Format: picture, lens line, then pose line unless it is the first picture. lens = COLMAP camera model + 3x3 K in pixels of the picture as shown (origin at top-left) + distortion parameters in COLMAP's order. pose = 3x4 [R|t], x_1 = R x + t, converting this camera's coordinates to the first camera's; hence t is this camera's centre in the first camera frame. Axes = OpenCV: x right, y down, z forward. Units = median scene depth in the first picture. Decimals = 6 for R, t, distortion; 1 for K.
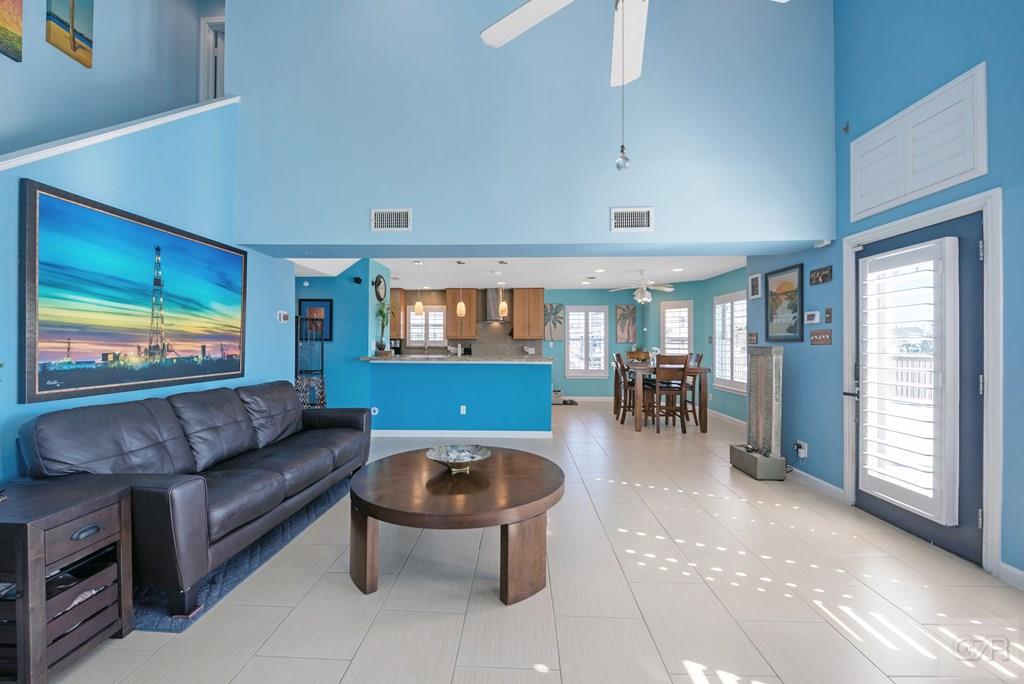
lens RADIAL K [[407.9, 0, 505.2], [0, 407.9, 344.4], [0, 0, 1]] dist [0.001257, -0.005413]
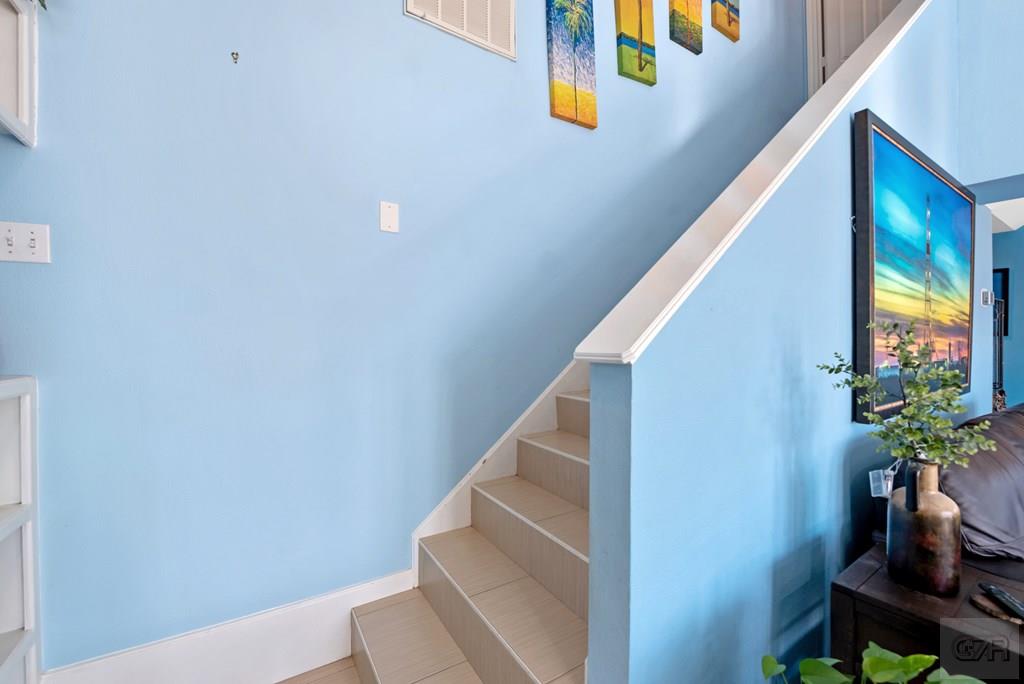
lens RADIAL K [[407.9, 0, 497.4], [0, 407.9, 340.7], [0, 0, 1]] dist [0.001257, -0.005413]
pose [[0.554155, -0.006222, -0.832390, -0.491491], [0.004583, 0.999980, -0.004424, -0.000888], [0.832401, -0.001363, 0.554172, 0.027686]]
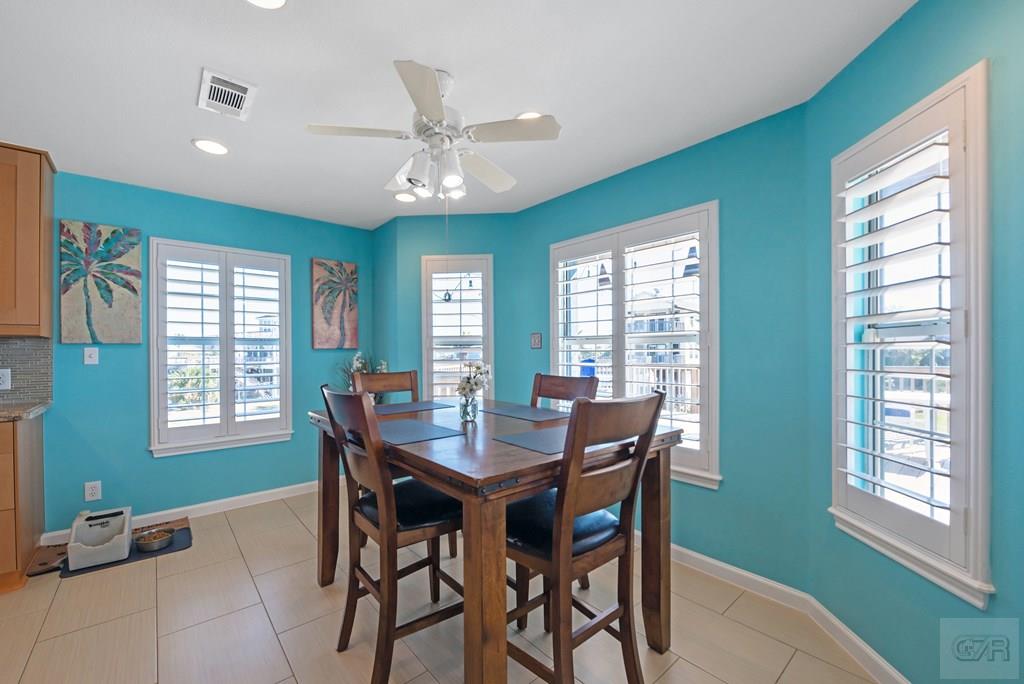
lens RADIAL K [[407.9, 0, 501.3], [0, 407.9, 351.2], [0, 0, 1]] dist [0.001257, -0.005413]
pose [[0.736305, -0.006985, 0.676614, 0.305091], [0.010691, 0.999942, -0.001311, 0.001783], [-0.676566, 0.008199, 0.736337, 1.290868]]
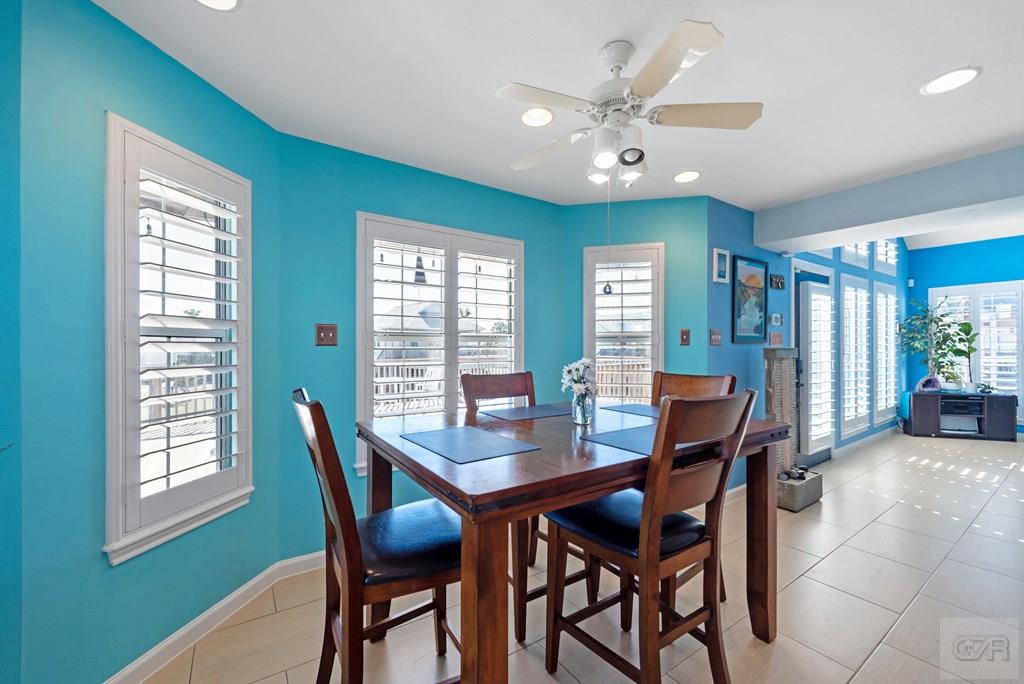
lens RADIAL K [[407.9, 0, 506.9], [0, 407.9, 345.4], [0, 0, 1]] dist [0.001257, -0.005413]
pose [[-0.586650, 0.005149, 0.809824, 0.290898], [0.005380, 0.999982, -0.002460, -0.001683], [-0.809823, 0.002914, -0.586667, 2.011185]]
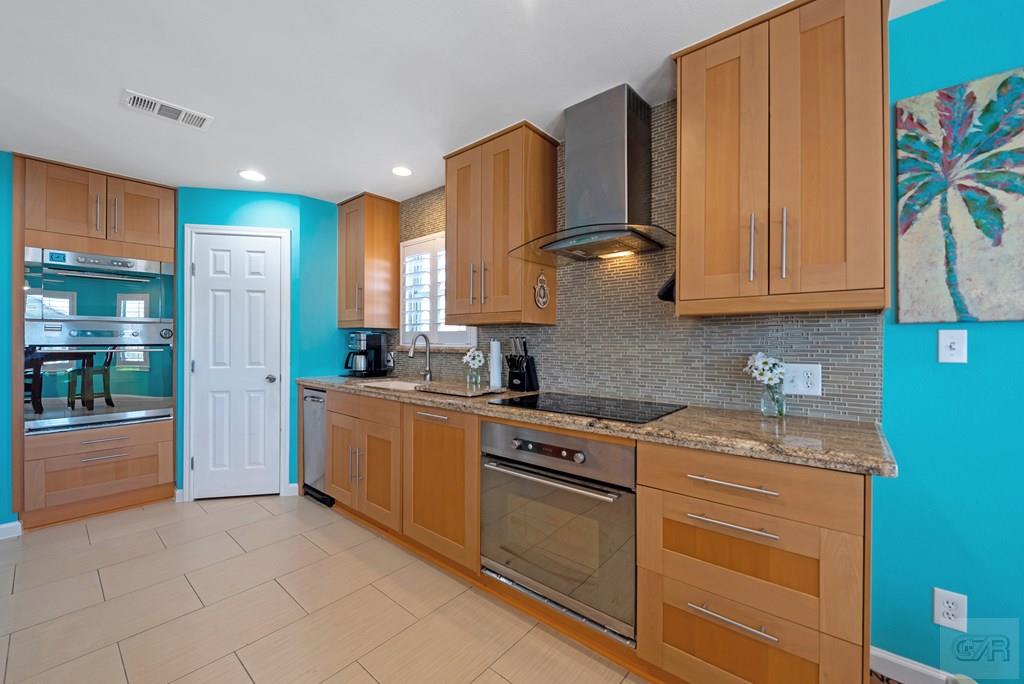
lens RADIAL K [[407.9, 0, 501.4], [0, 407.9, 340.7], [0, 0, 1]] dist [0.001257, -0.005413]
pose [[0.778752, -0.001986, -0.627329, 0.172035], [-0.001561, 0.999986, -0.005104, -0.000904], [0.627330, 0.004954, 0.778738, 1.757157]]
